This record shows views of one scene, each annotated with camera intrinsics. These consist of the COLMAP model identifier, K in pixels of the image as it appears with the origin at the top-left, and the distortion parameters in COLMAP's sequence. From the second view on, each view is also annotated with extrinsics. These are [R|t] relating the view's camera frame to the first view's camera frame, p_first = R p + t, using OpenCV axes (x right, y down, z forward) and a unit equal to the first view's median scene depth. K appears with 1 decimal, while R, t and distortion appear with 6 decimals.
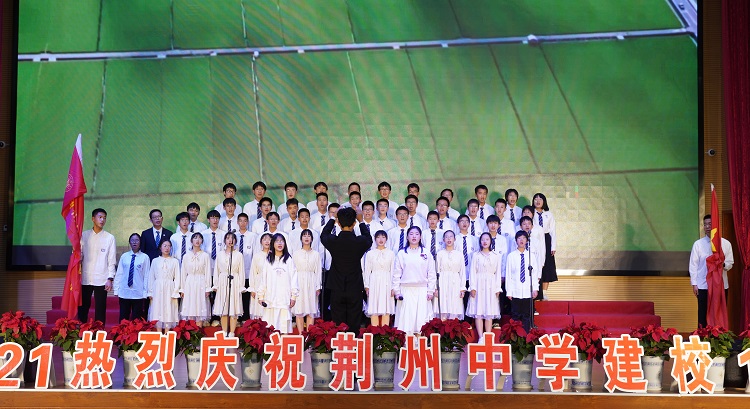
lens RADIAL K [[1027.0, 0, 352.9], [0, 1027.0, 190.3], [0, 0, 1]] dist [0.076952, 0.000000]
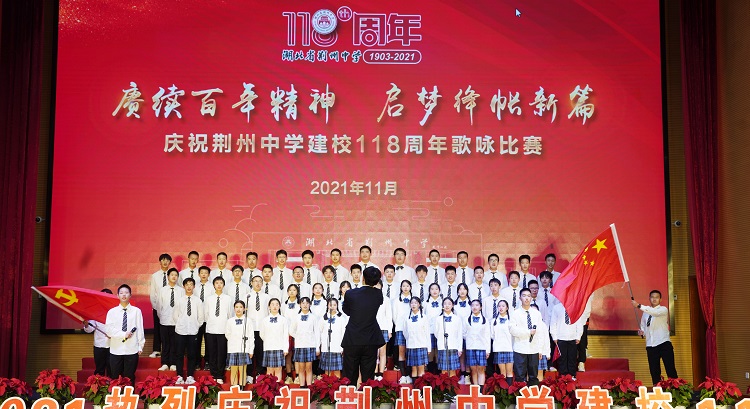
lens RADIAL K [[1198.8, 0, 391.6], [0, 1198.8, 207.7], [0, 0, 1]] dist [0.117713, 0.000000]
pose [[0.999985, -0.004973, 0.002323, 0.038902], [0.005065, 0.999125, -0.041518, -0.001084], [-0.002114, 0.041529, 0.999135, -0.316649]]
